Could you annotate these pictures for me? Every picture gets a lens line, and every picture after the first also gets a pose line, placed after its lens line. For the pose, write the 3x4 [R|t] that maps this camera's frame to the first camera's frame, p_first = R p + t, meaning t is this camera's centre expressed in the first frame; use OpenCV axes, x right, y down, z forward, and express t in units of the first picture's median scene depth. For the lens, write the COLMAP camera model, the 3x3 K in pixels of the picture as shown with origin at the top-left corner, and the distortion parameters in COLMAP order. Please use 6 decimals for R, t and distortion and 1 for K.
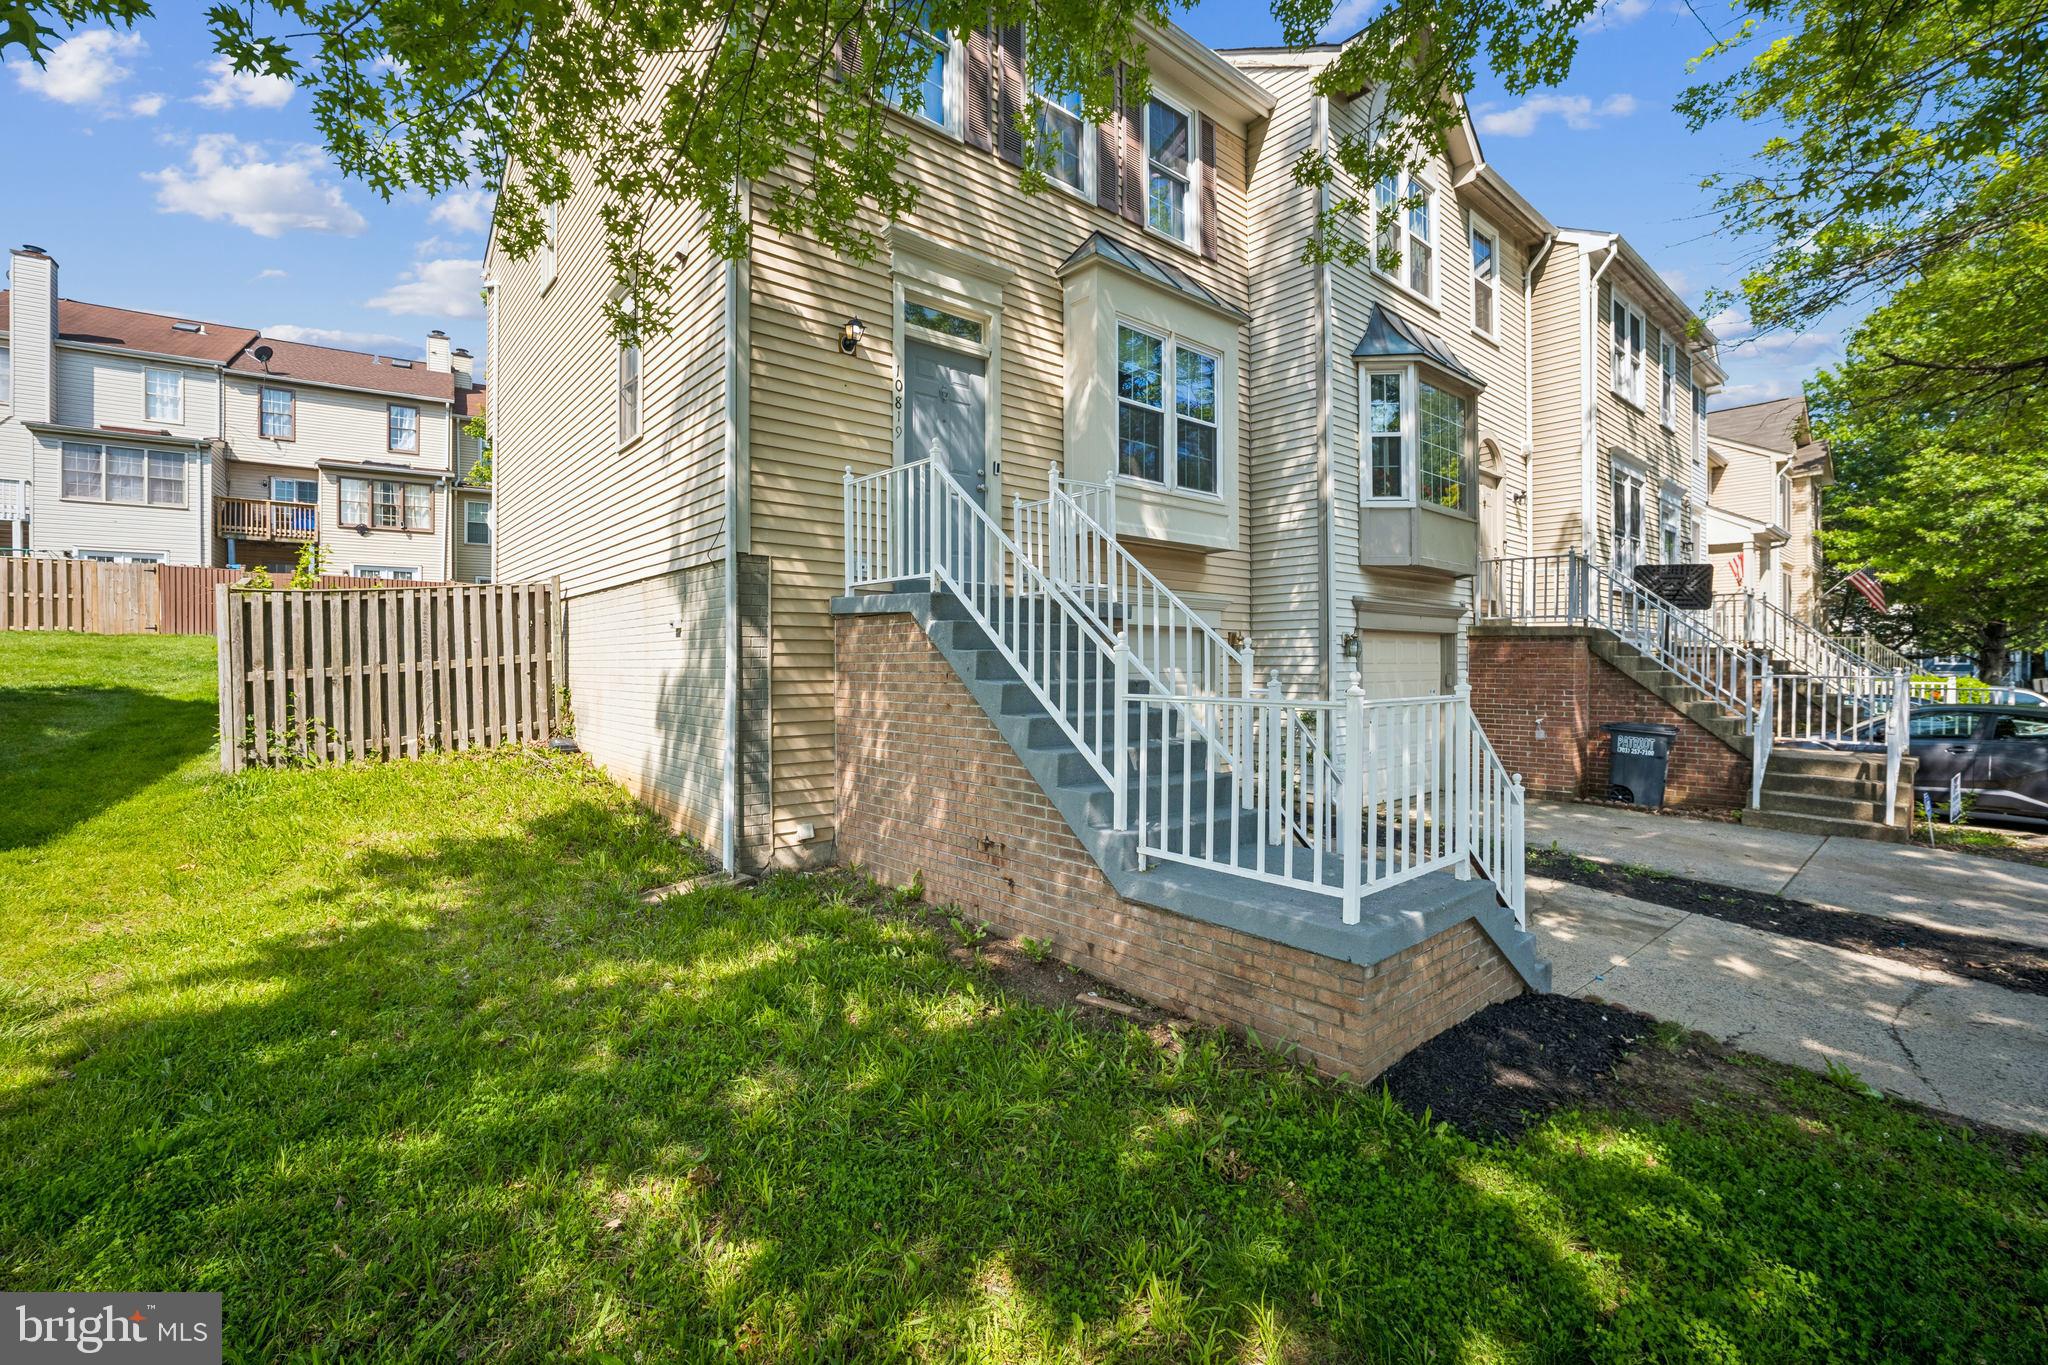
lens RADIAL K [[865.8, 0, 1029.1], [0, 865.8, 662.3], [0, 0, 1]] dist [-0.012633, 0.000001]
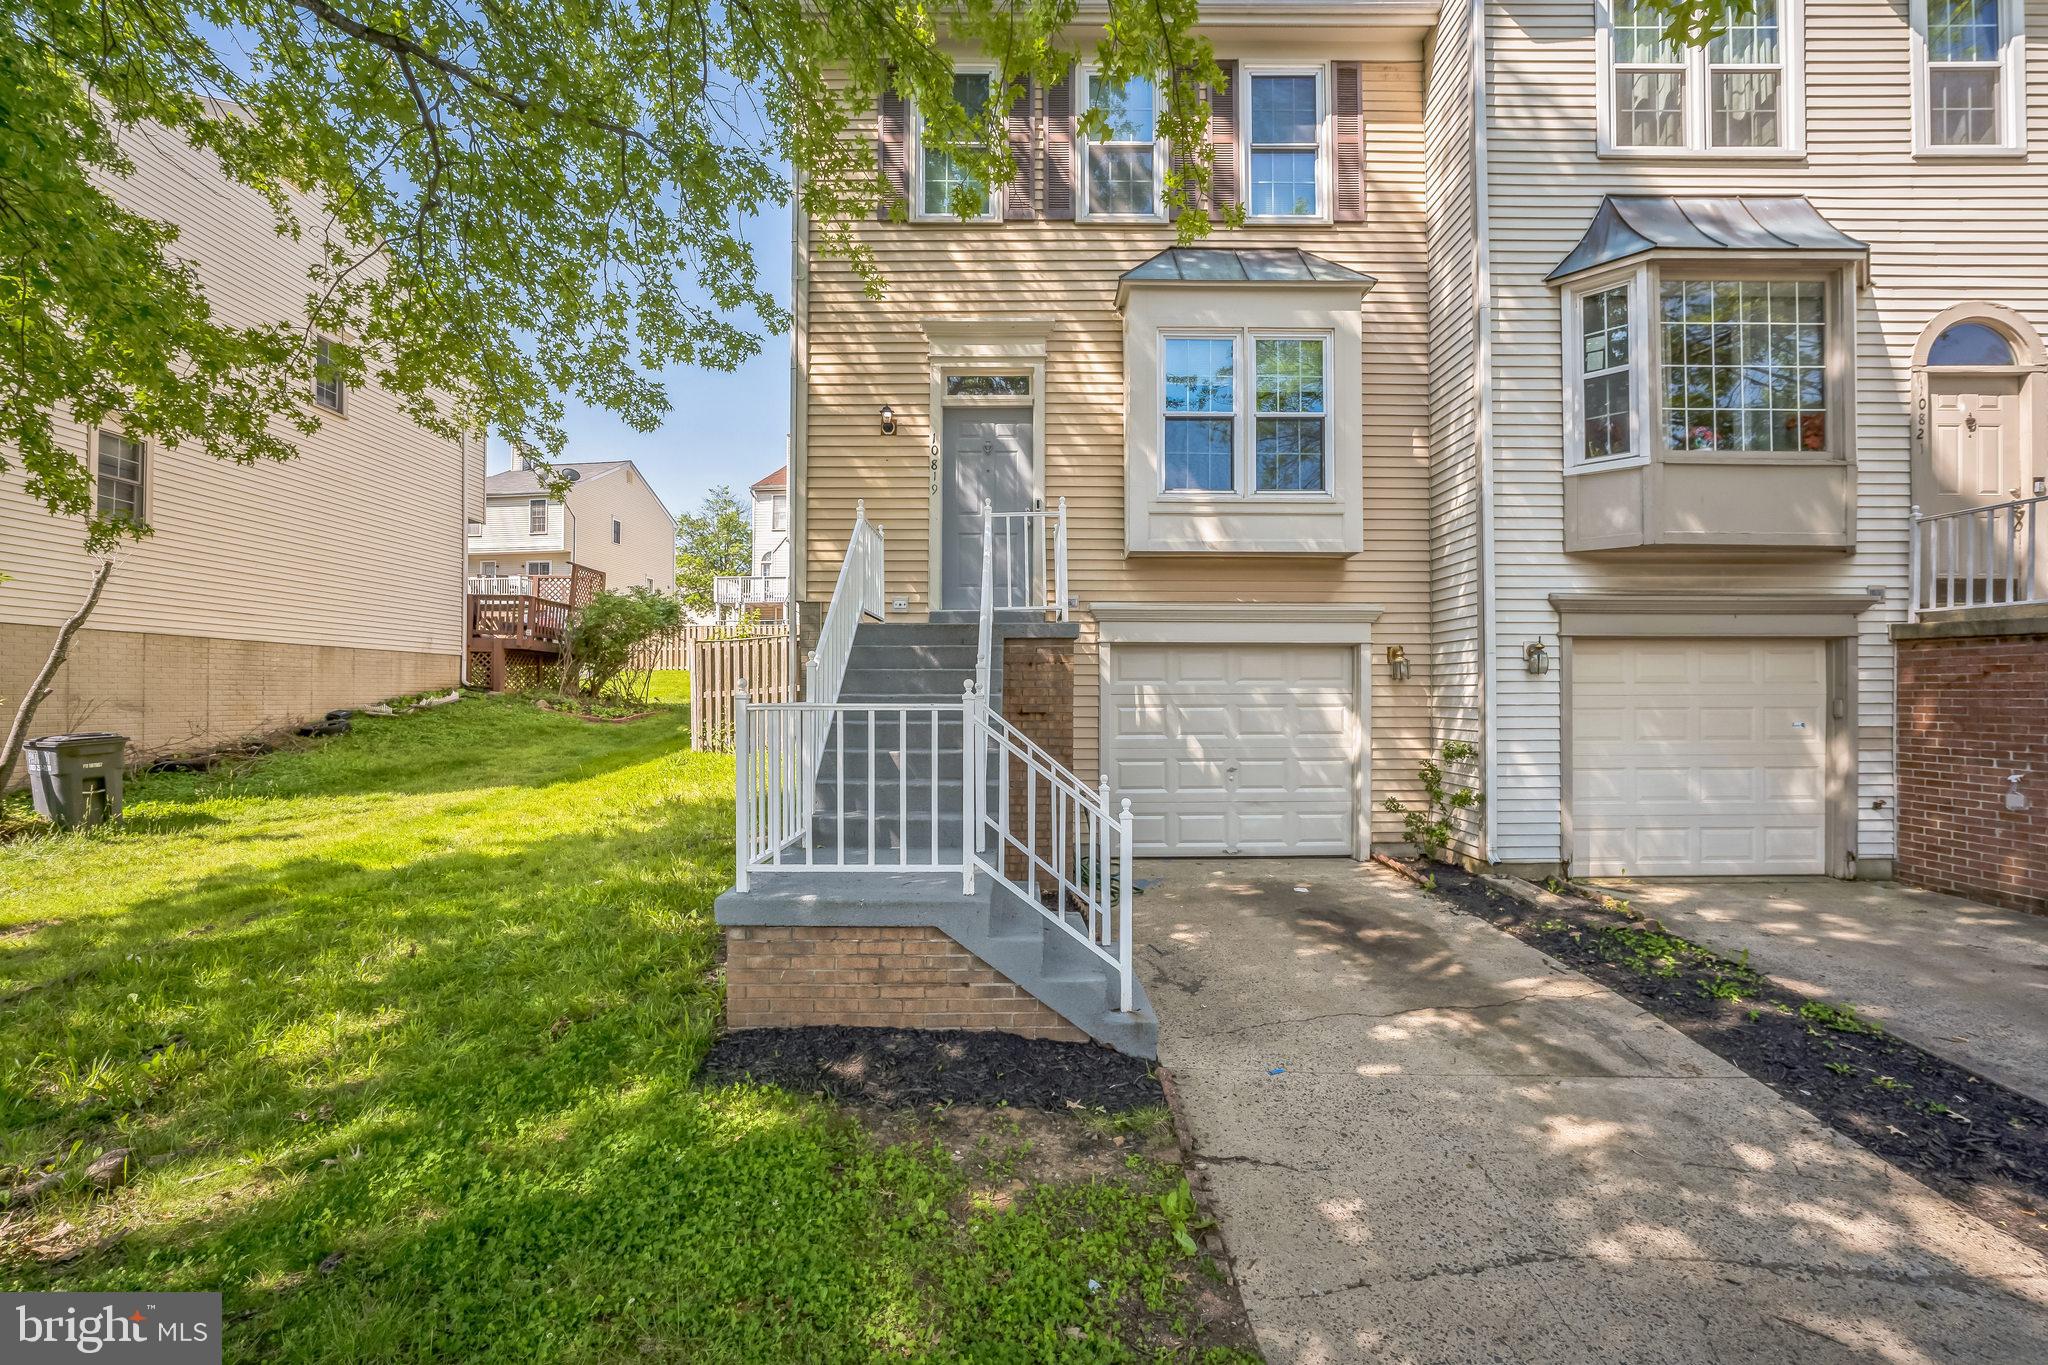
lens RADIAL K [[870.0, 0, 1029.5], [0, 870.0, 675.3], [0, 0, 1]] dist [-0.001139, 0.003901]
pose [[0.767307, -0.013039, -0.641147, 0.592628], [-0.001055, 0.999766, -0.021594, 0.013992], [0.641279, 0.017246, 0.767114, 0.138921]]
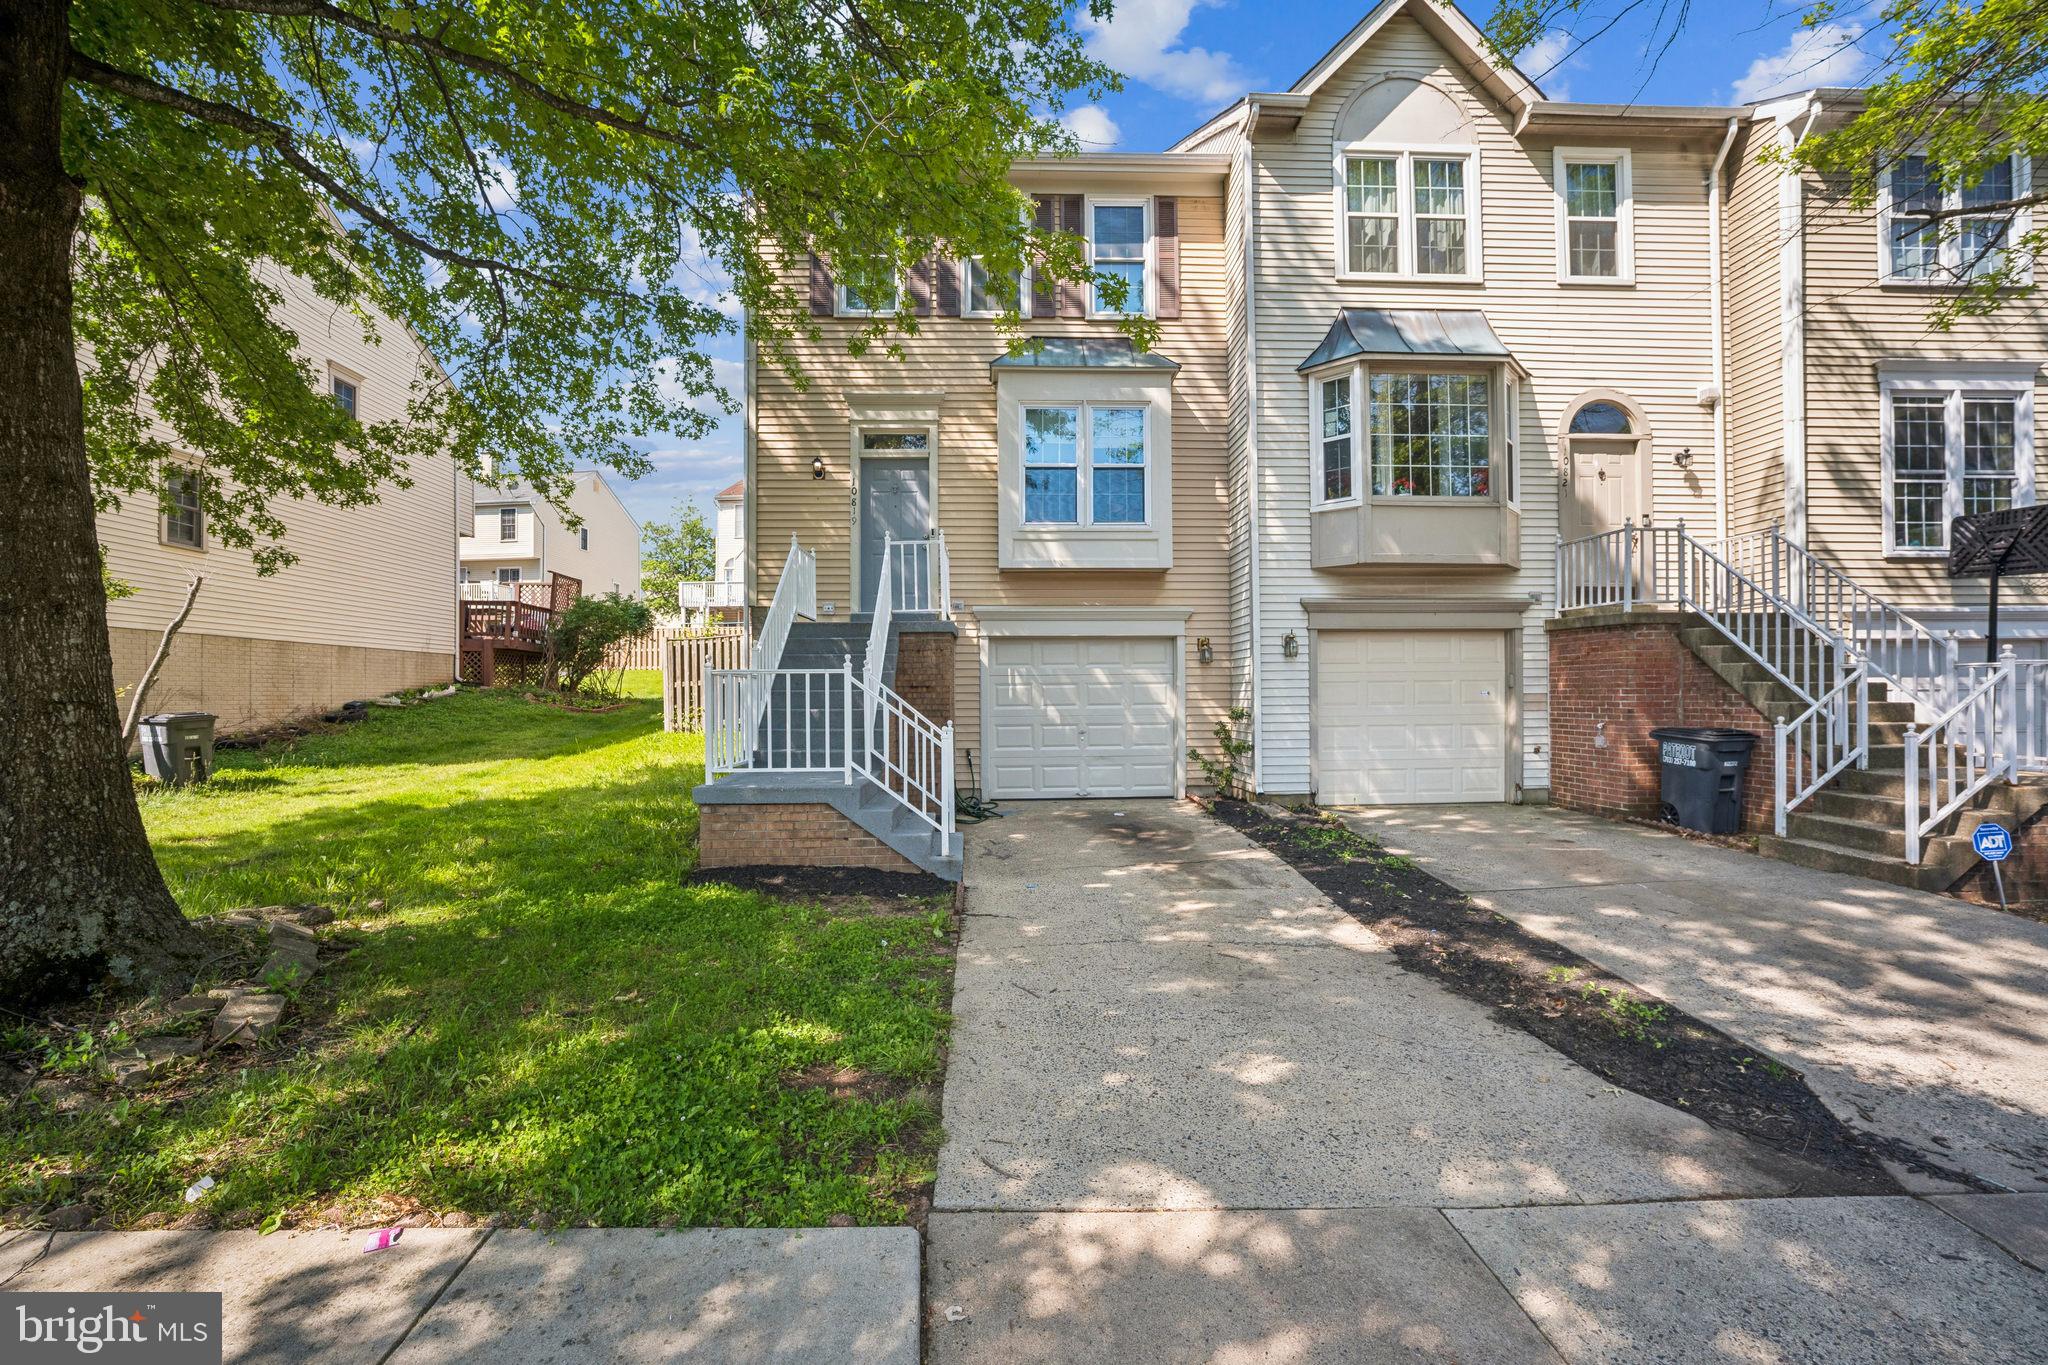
lens RADIAL K [[859.5, 0, 1024.0], [0, 859.5, 682.5], [0, 0, 1]] dist [-0.003827, -0.000053]
pose [[0.788825, -0.014096, -0.614456, 0.863499], [0.006136, 0.999868, -0.015060, 0.044744], [0.614587, 0.008109, 0.788807, -0.029701]]
